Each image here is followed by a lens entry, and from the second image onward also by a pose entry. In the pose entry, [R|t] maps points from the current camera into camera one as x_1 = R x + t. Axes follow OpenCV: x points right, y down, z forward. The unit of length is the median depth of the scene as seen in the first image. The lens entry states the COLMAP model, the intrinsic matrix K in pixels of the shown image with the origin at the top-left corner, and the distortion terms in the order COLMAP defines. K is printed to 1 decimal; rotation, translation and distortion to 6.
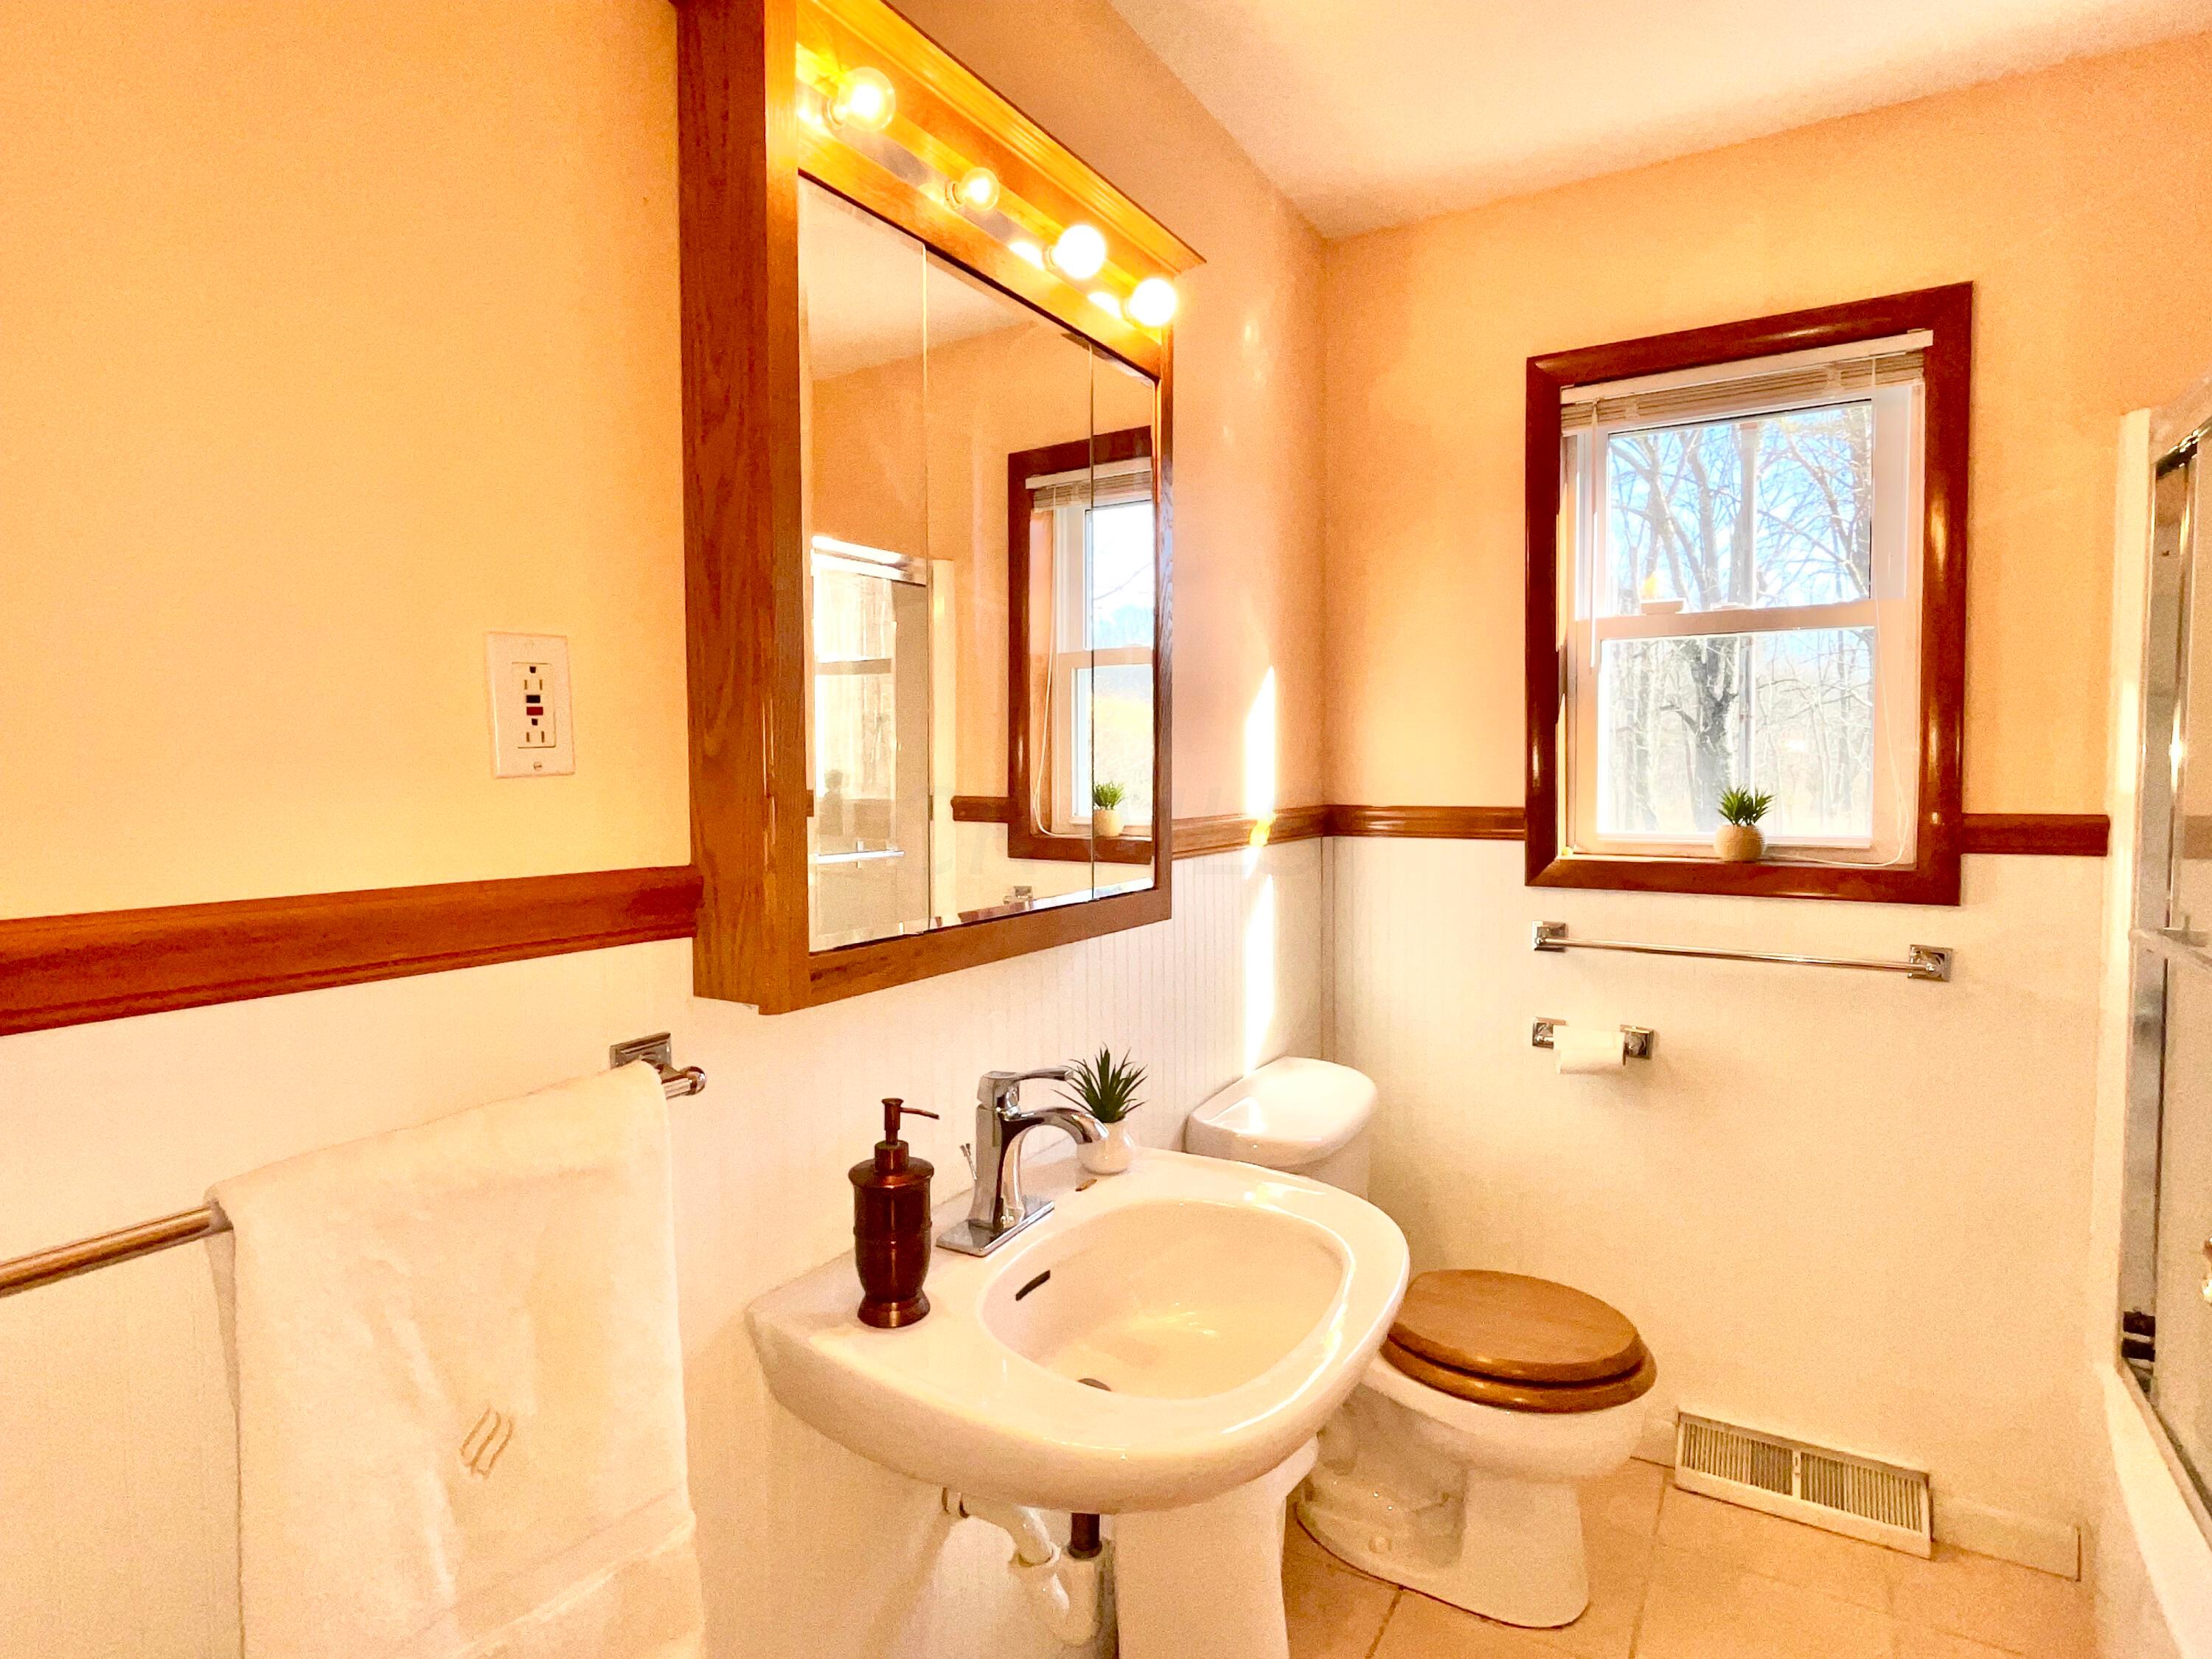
lens RADIAL K [[1161.9, 0, 1106.0], [0, 1161.9, 829.5], [0, 0, 1]] dist [0.006200, 0.000181]
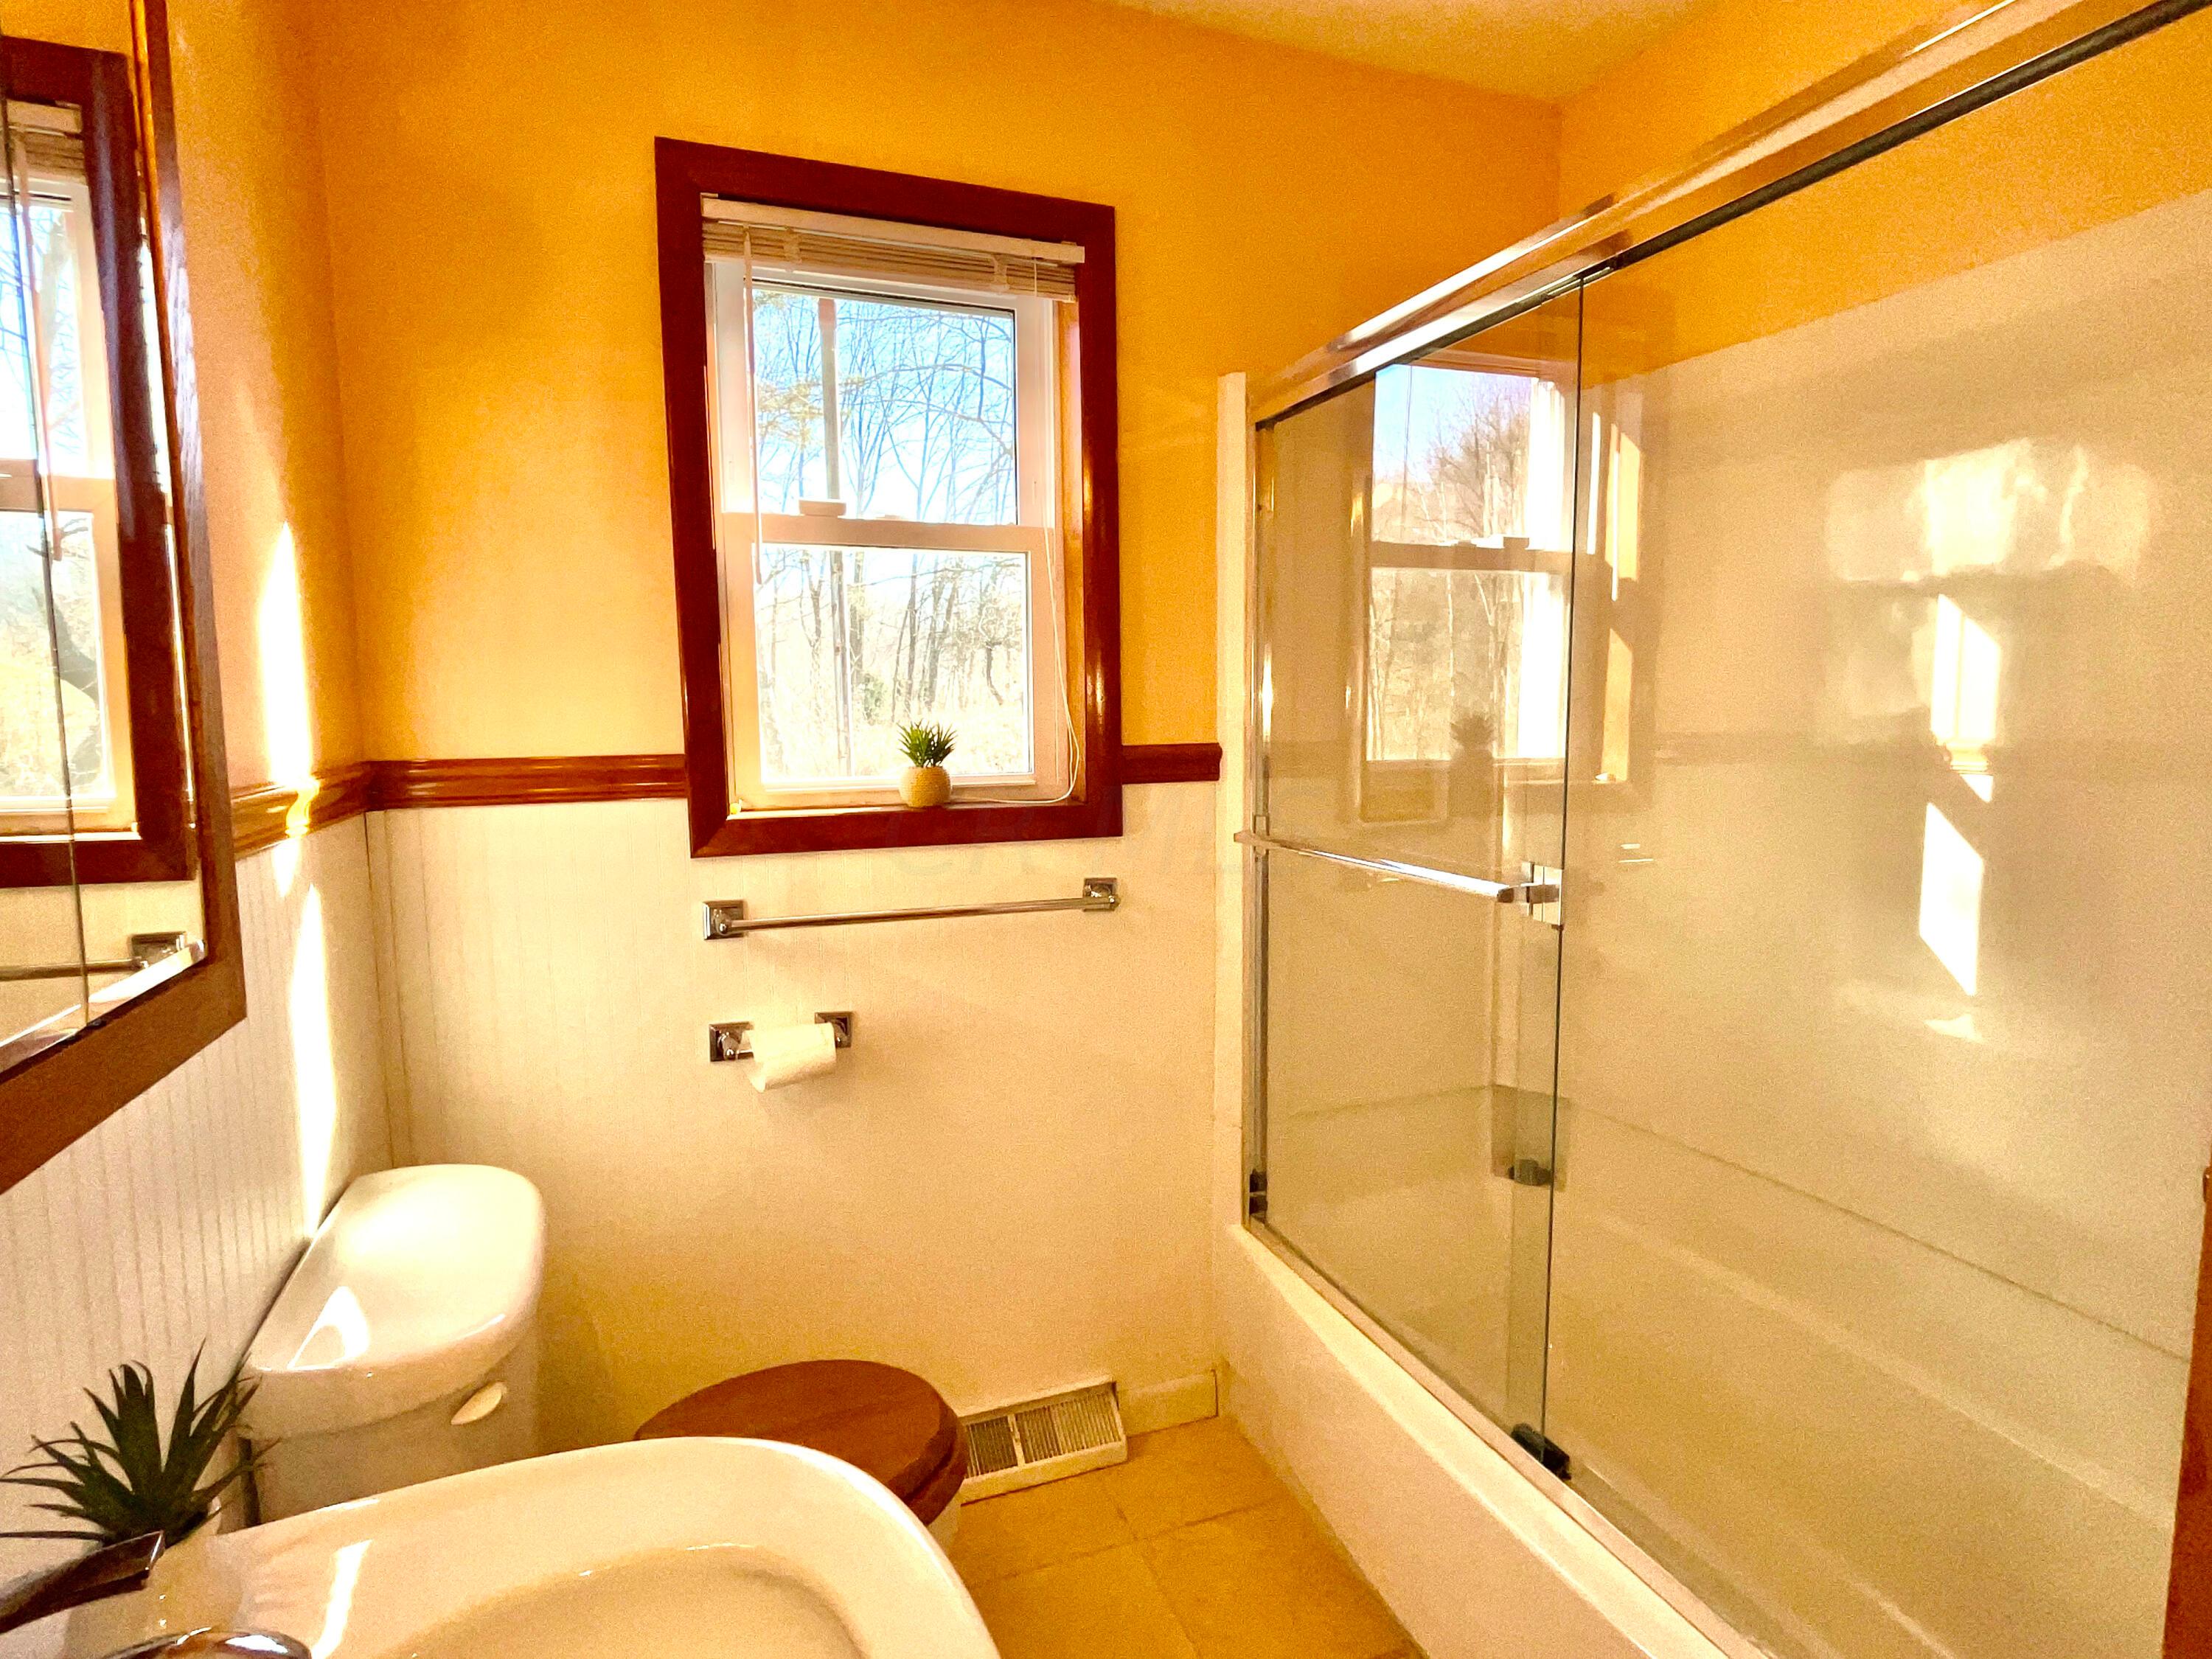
lens RADIAL K [[1160.6, 0, 1106.0], [0, 1160.6, 829.5], [0, 0, 1]] dist [-0.008117, -0.000621]
pose [[0.631792, -0.082846, 0.770698, -0.055817], [0.048688, 0.996550, 0.067211, -0.008158], [-0.773607, -0.004939, 0.633646, 0.334996]]
